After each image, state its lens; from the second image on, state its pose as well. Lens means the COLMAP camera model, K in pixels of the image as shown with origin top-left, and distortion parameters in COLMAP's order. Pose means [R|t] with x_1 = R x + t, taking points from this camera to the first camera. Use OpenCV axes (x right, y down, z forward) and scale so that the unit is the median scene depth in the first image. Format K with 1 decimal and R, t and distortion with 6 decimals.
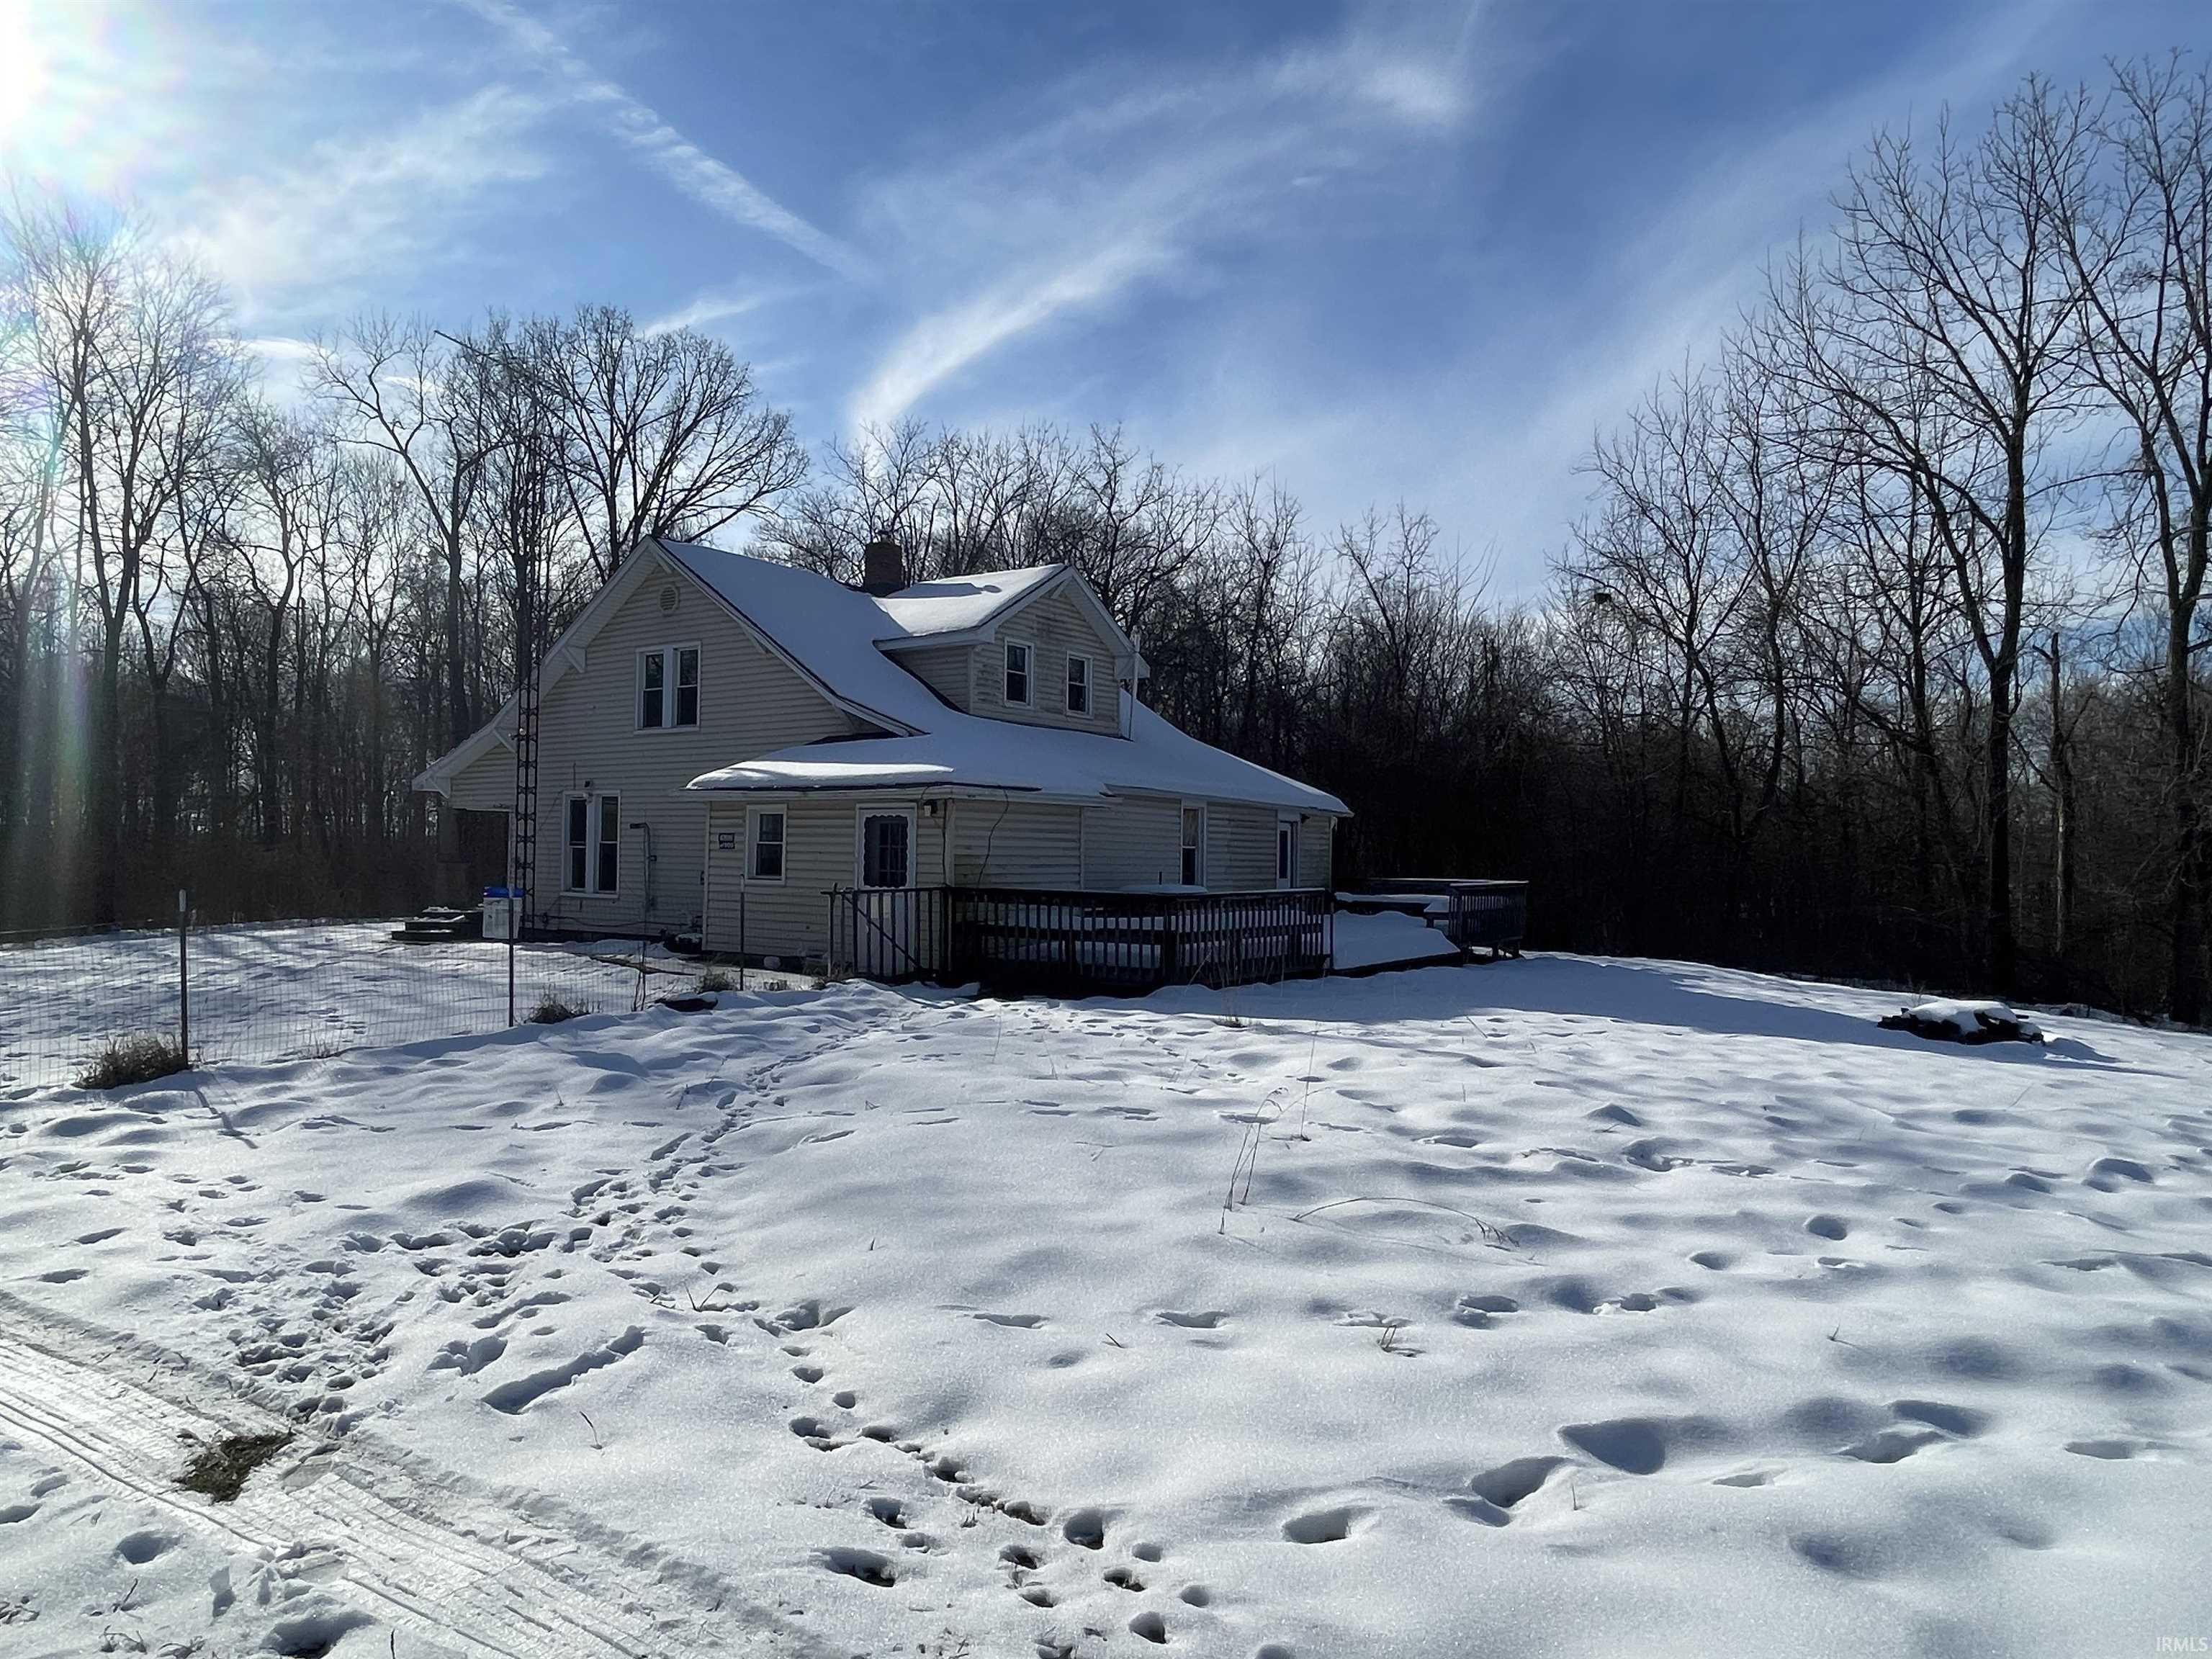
lens RADIAL K [[1339.7, 0, 1106.0], [0, 1339.7, 829.5], [0, 0, 1]] dist [0.007099, 0.003161]
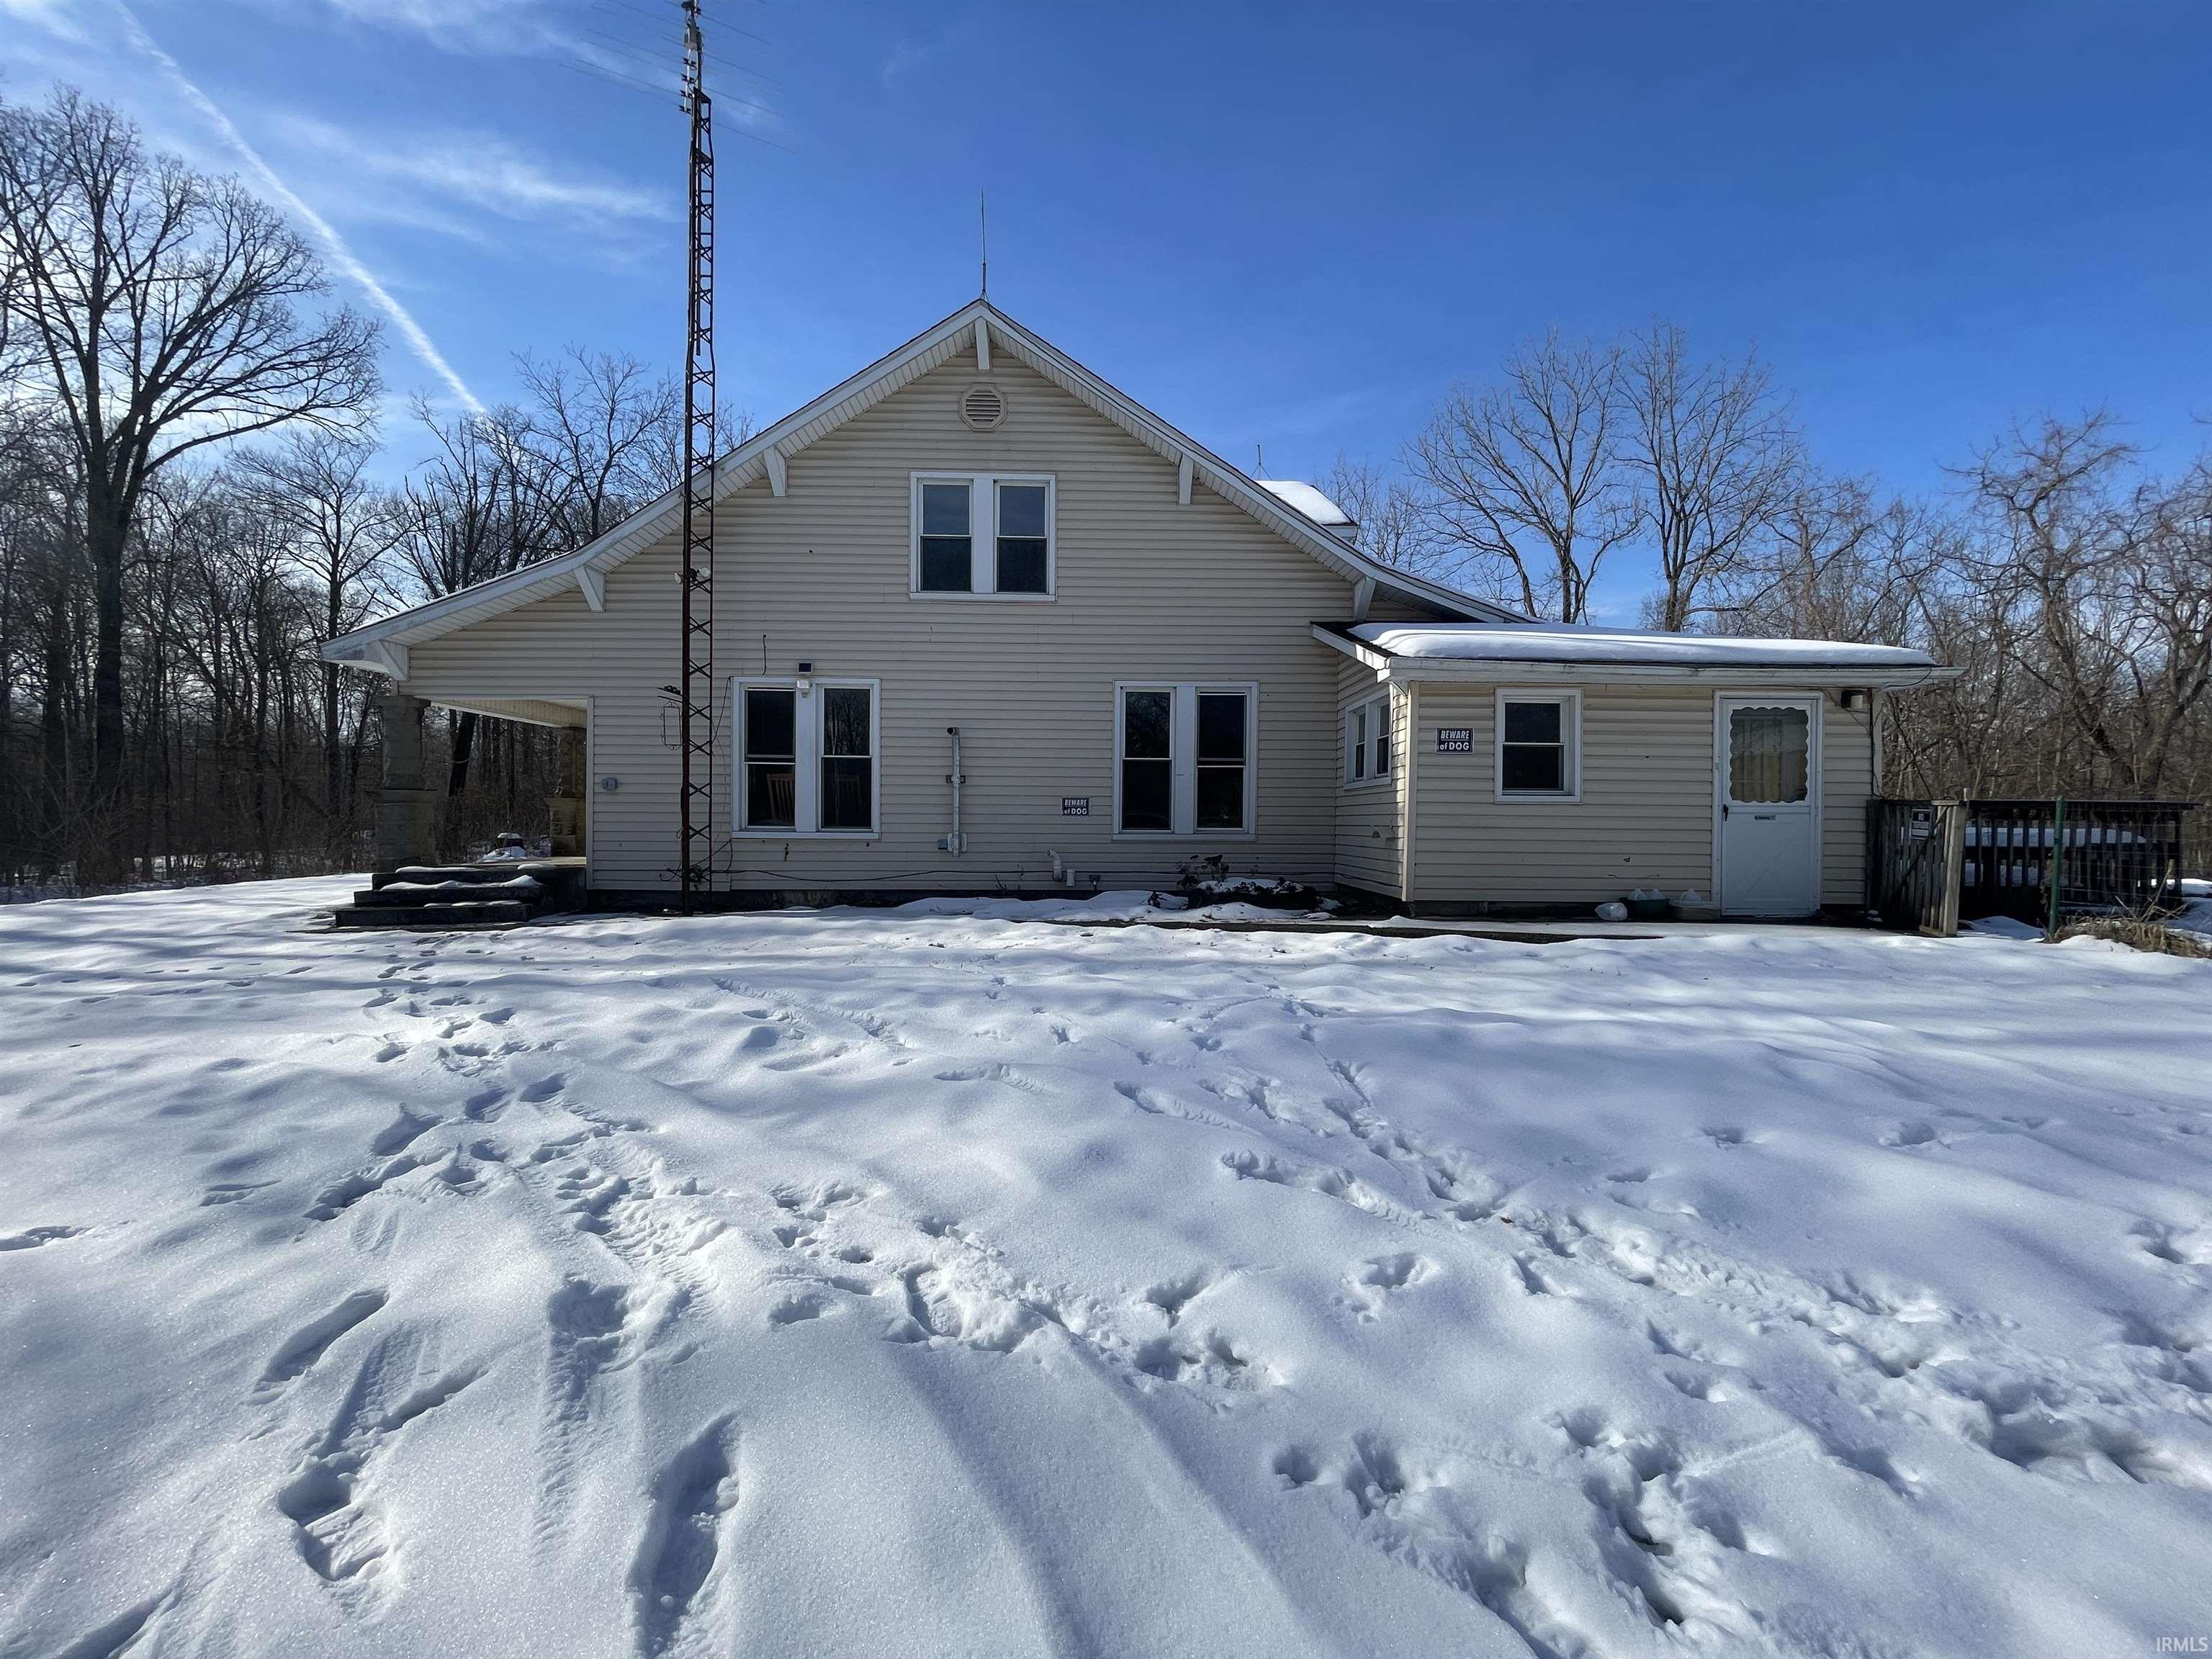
lens RADIAL K [[891.3, 0, 1106.0], [0, 891.3, 829.5], [0, 0, 1]] dist [-0.000291, -0.000127]
pose [[0.818249, -0.018153, 0.574577, -0.541638], [-0.006180, 0.999166, 0.040368, 0.028648], [-0.574830, -0.036582, 0.817454, 0.573262]]
